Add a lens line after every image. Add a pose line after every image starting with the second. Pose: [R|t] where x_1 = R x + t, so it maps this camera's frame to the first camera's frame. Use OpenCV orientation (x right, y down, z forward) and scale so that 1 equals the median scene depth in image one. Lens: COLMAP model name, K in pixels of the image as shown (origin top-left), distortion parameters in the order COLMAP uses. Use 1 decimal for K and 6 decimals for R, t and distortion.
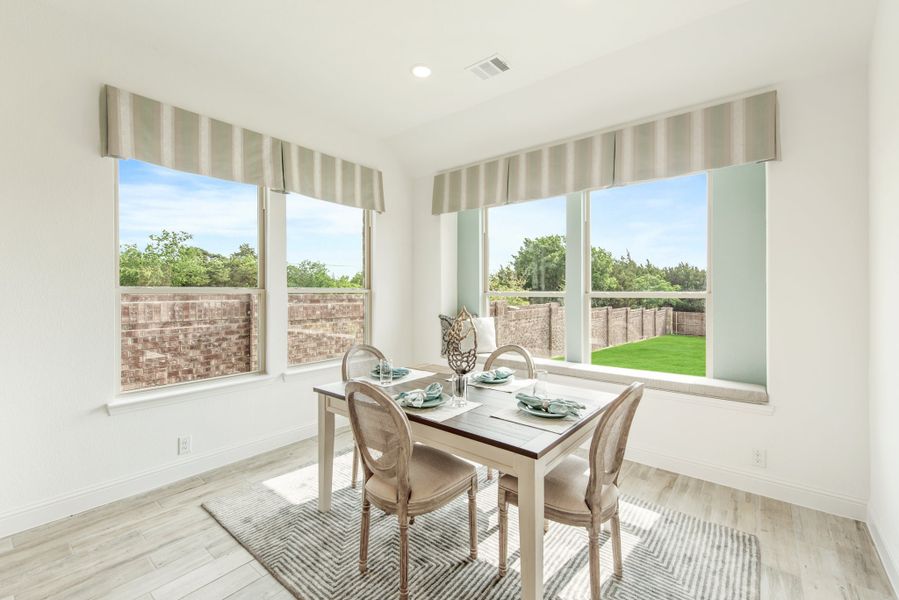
lens RADIAL K [[383.8, 0, 451.7], [0, 383.8, 291.8], [0, 0, 1]] dist [0.004628, -0.001552]
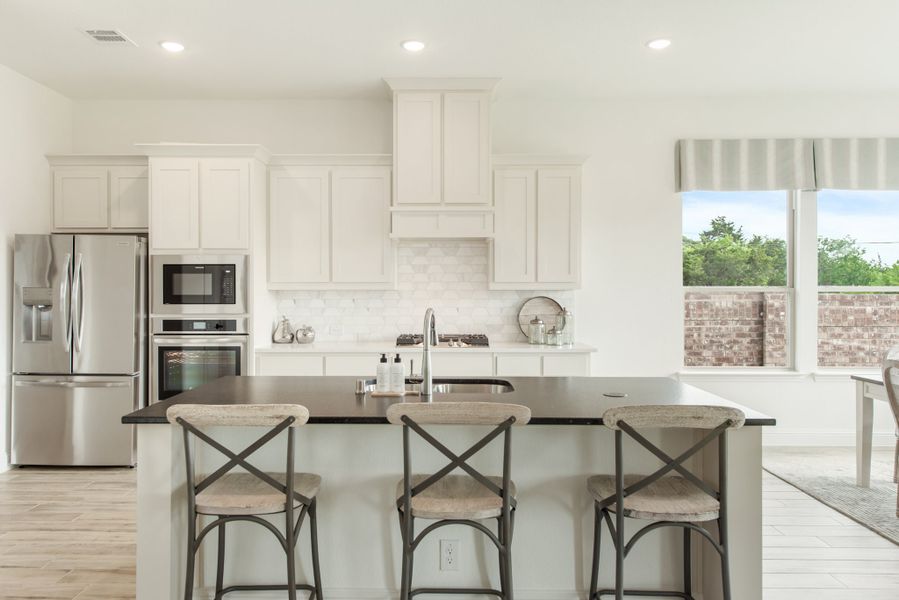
lens RADIAL K [[619.9, 0, 437.9], [0, 619.9, 292.2], [0, 0, 1]] dist [0.020556, -0.011978]
pose [[0.611059, 0.003341, -0.791578, 0.167964], [-0.001161, 0.999994, 0.003324, -0.000140], [0.791584, -0.001112, 0.611059, -0.520882]]
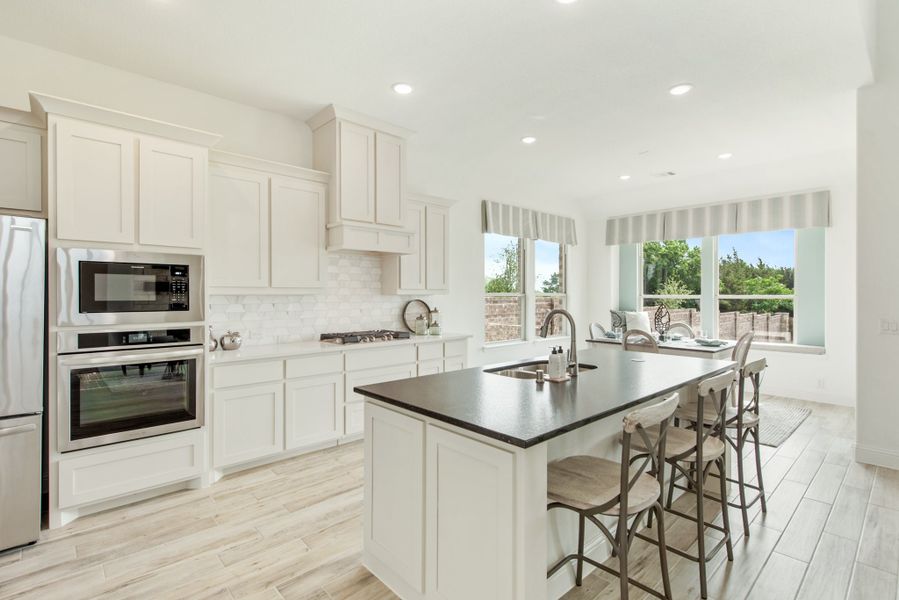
lens RADIAL K [[426.8, 0, 456.0], [0, 426.8, 298.0], [0, 0, 1]] dist [0.001497, -0.001951]
pose [[0.989218, 0.000898, -0.146447, -0.351181], [-0.000056, 0.999983, 0.005753, 0.001016], [0.146450, -0.005683, 0.989202, -0.705617]]
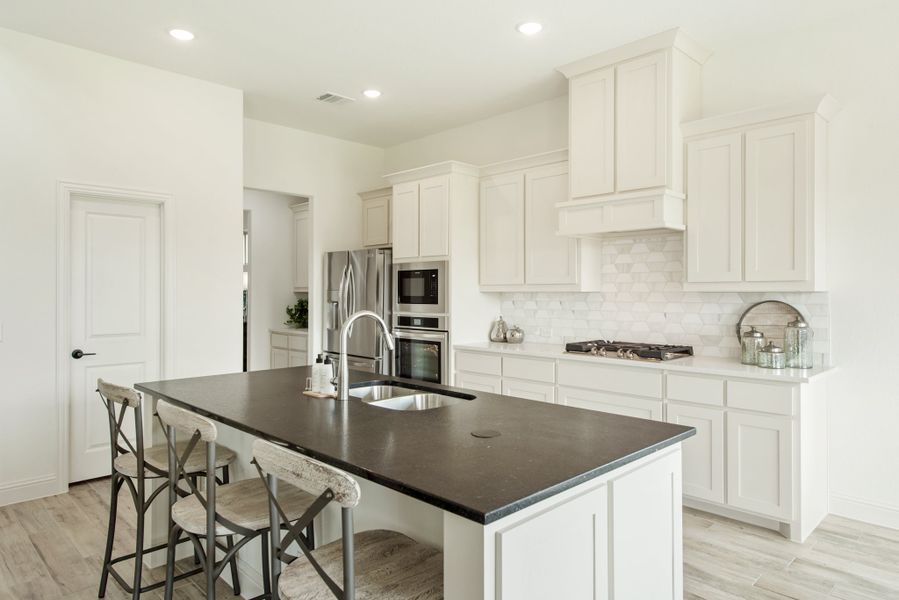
lens RADIAL K [[563.7, 0, 453.4], [0, 563.7, 293.0], [0, 0, 1]] dist [0.008325, -0.000420]
pose [[-0.112004, 0.001538, -0.993707, 0.196393], [-0.000950, 0.999998, 0.001655, 0.000159], [0.993707, 0.001129, -0.112002, -0.033900]]
